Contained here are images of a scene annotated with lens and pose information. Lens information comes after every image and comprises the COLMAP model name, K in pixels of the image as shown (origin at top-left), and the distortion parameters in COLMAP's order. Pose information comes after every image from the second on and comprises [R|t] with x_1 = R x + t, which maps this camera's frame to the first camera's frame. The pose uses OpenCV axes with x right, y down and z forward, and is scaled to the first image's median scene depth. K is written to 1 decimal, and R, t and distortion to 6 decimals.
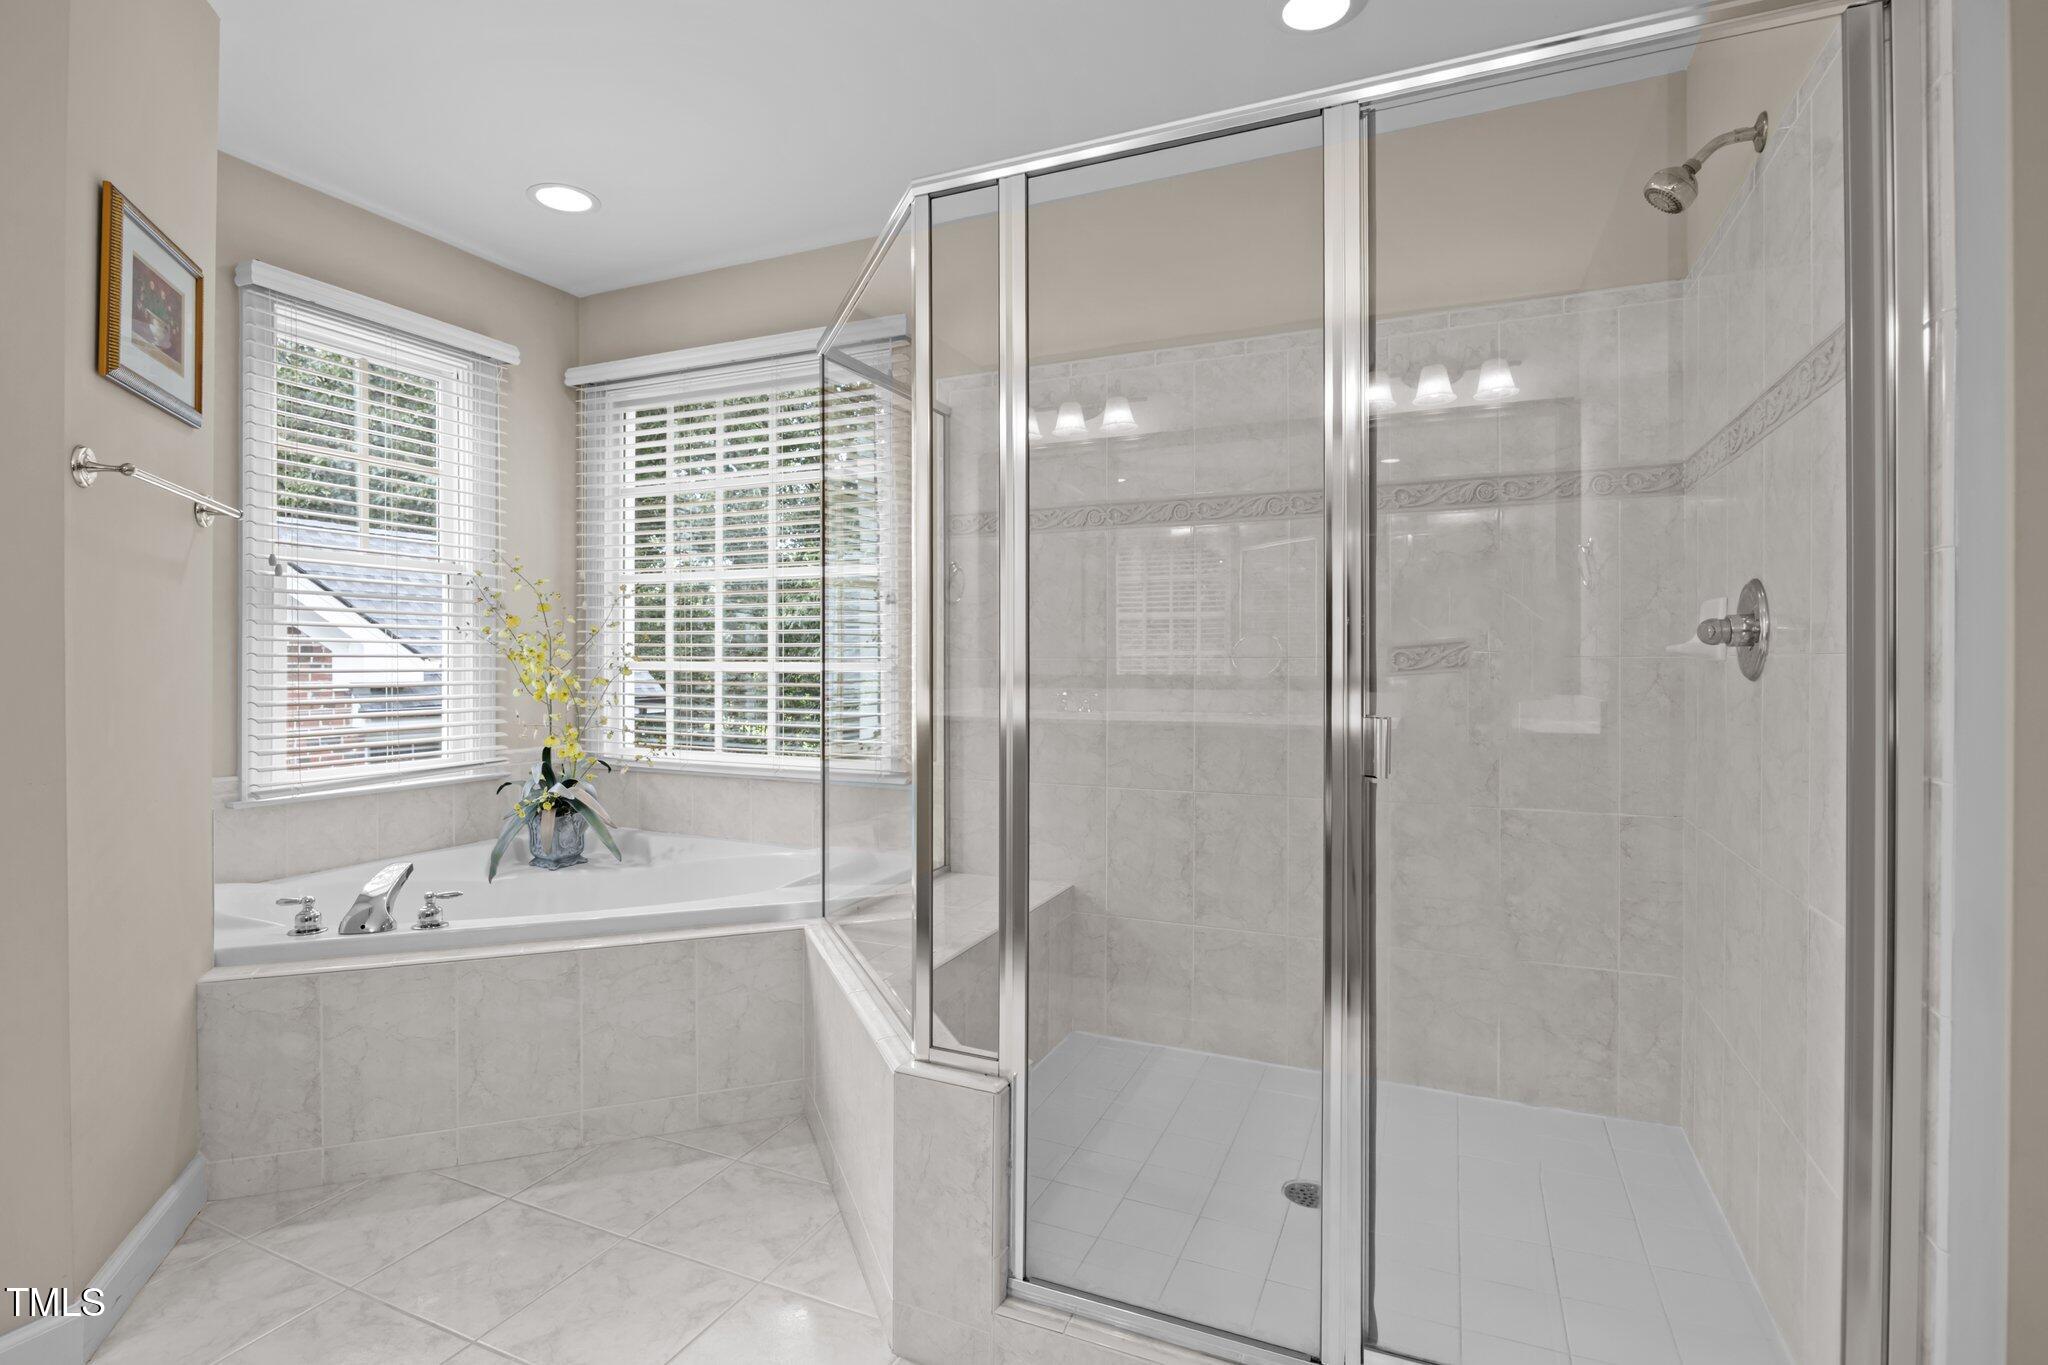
lens RADIAL K [[981.2, 0, 1020.5], [0, 981.2, 691.8], [0, 0, 1]] dist [-0.017448, -0.000037]
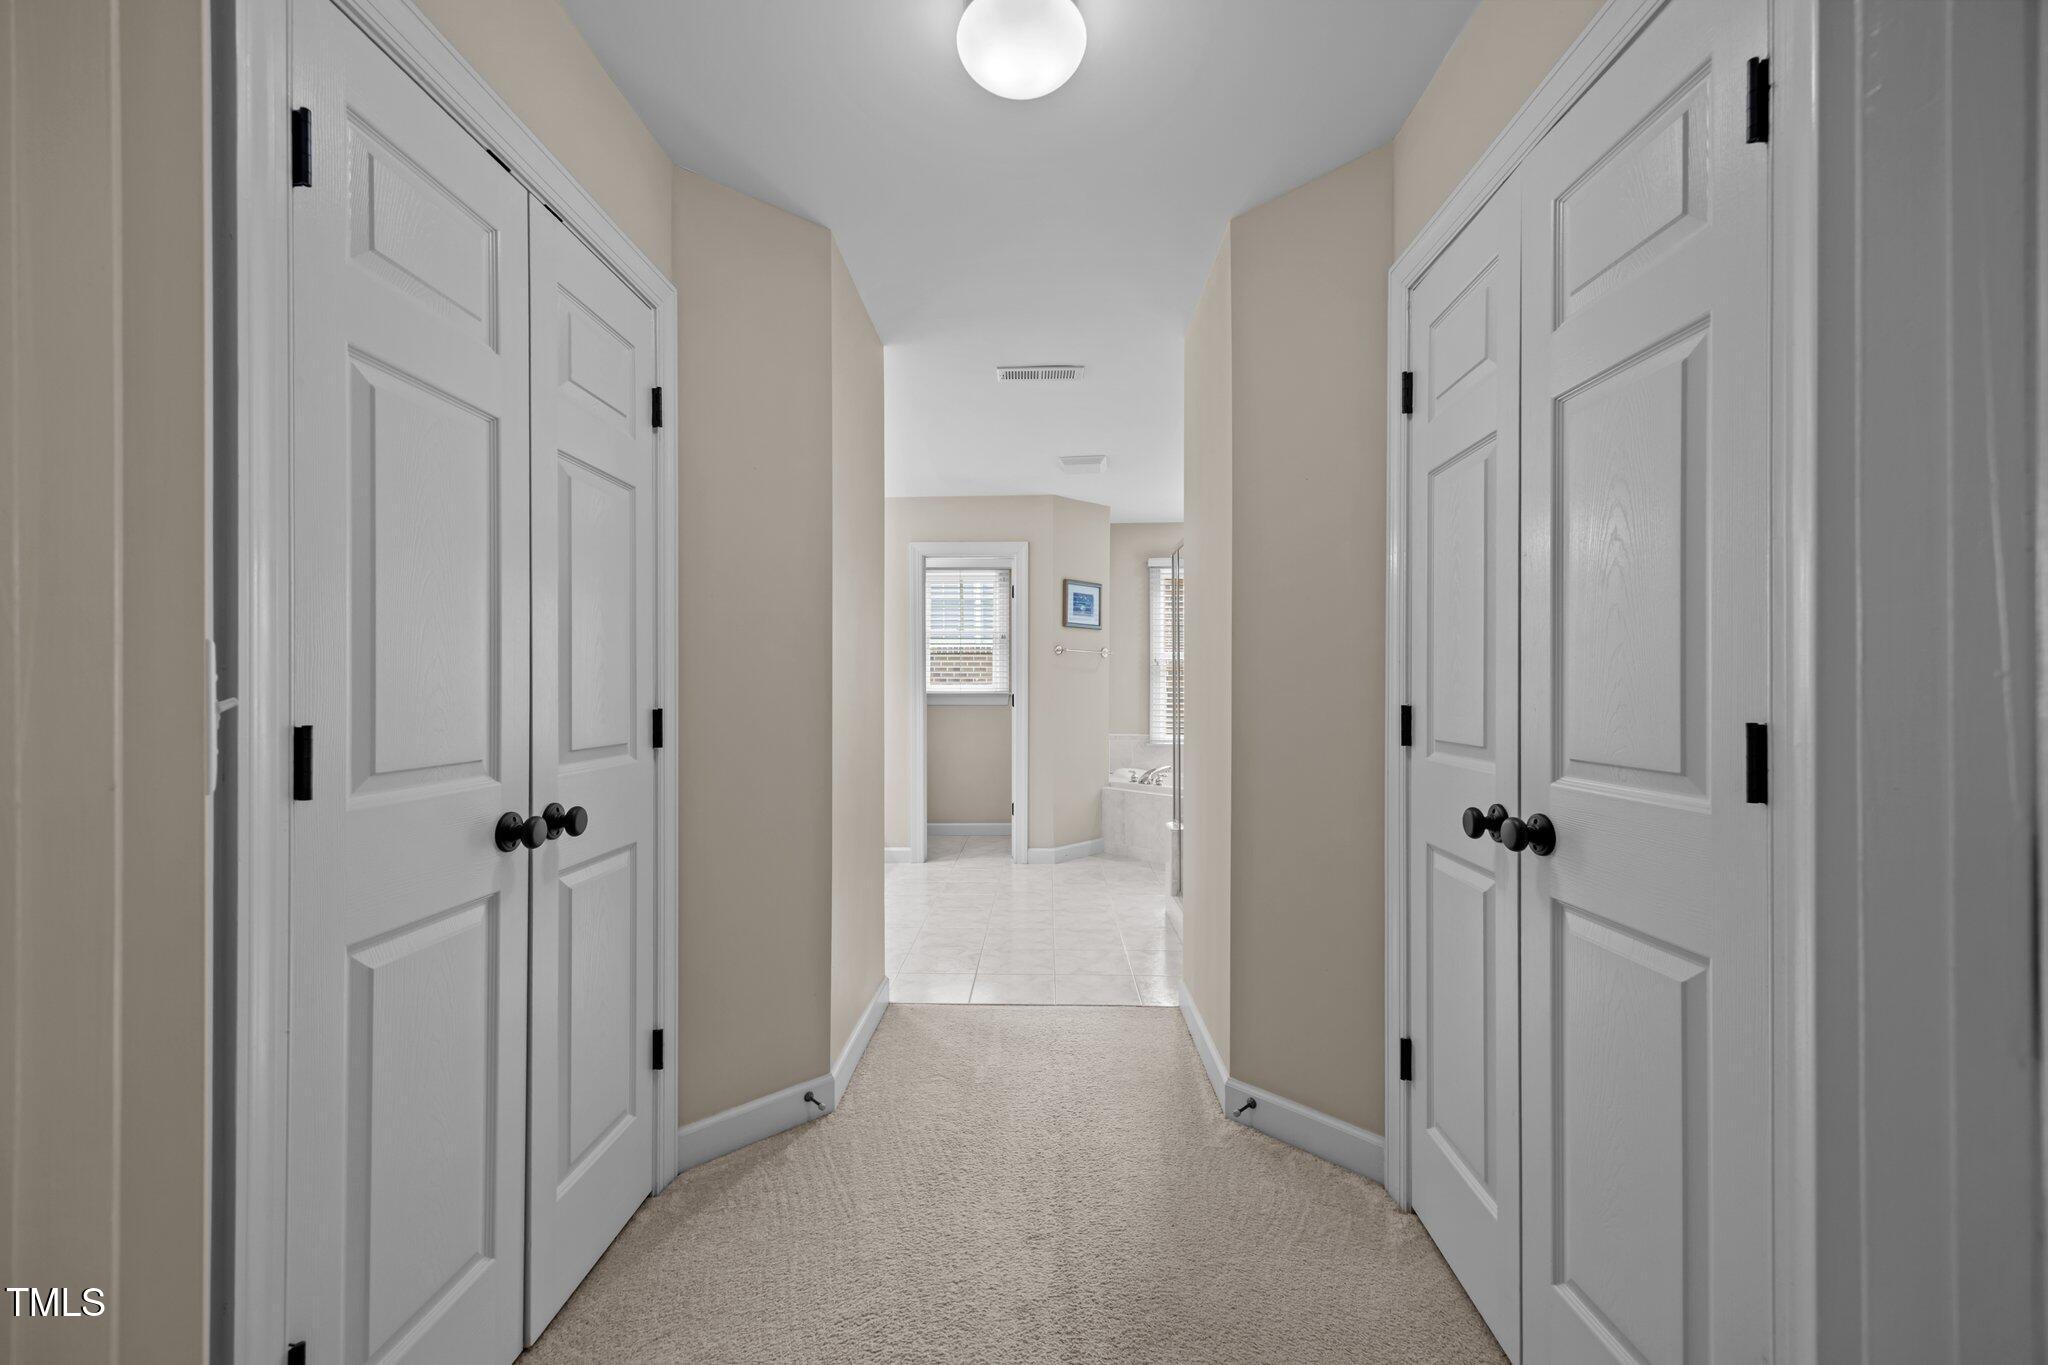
lens RADIAL K [[784.5, 0, 1021.8], [0, 784.5, 704.2], [0, 0, 1]] dist [-0.001394, -0.000297]
pose [[0.381478, -0.002252, -0.924375, 1.489062], [-0.006260, 0.999968, -0.005020, 0.011035], [0.924357, 0.007702, 0.381452, -0.309243]]
